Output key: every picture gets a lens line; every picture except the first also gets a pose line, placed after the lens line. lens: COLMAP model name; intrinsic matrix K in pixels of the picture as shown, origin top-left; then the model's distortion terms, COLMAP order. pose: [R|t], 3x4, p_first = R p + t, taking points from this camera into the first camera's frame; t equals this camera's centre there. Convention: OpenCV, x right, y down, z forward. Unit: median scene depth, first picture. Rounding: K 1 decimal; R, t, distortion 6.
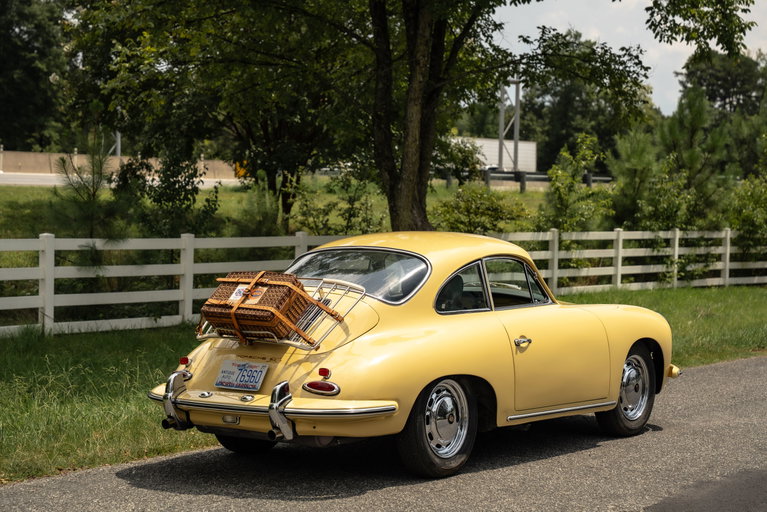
lens RADIAL K [[1479.9, 0, 375.7], [0, 1479.9, 259.0], [0, 0, 1]] dist [0.295812, 0.708702]
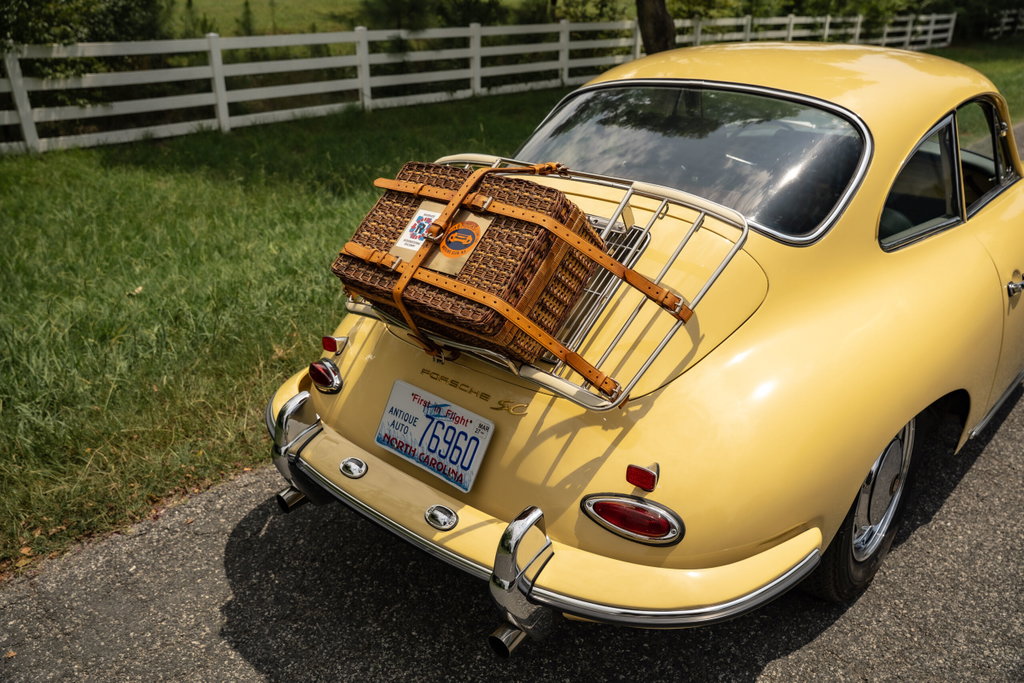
lens RADIAL K [[798.0, 0, 512.0], [0, 798.0, 341.5], [0, 0, 1]] dist [-0.148803, 0.171641]
pose [[0.993837, 0.028106, -0.107226, -0.015517], [0.013342, 0.929960, 0.367419, -0.009029], [0.110042, -0.366585, 0.923854, 0.277634]]
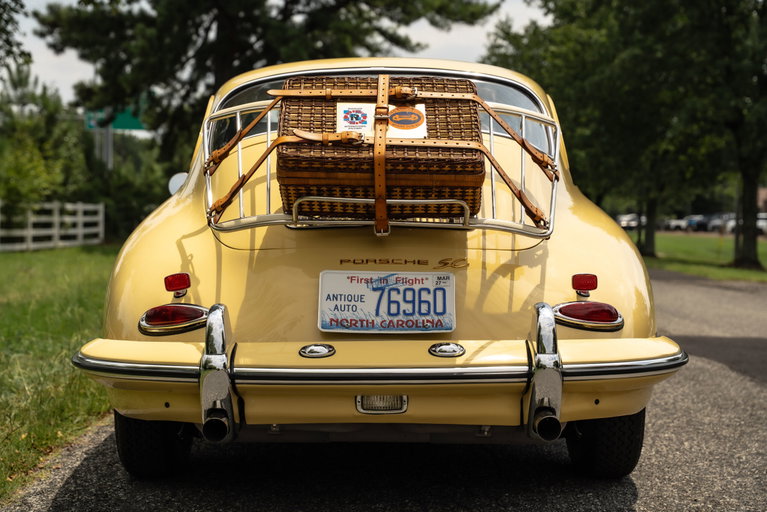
lens RADIAL K [[1235.7, 0, 383.5], [0, 1235.7, 256.0], [0, 0, 1]] dist [0.166226, 0.045371]
pose [[0.806396, -0.025040, 0.590845, -0.105590], [0.019805, 0.999686, 0.015338, 0.020301], [-0.591044, -0.000667, 0.806639, 0.242214]]
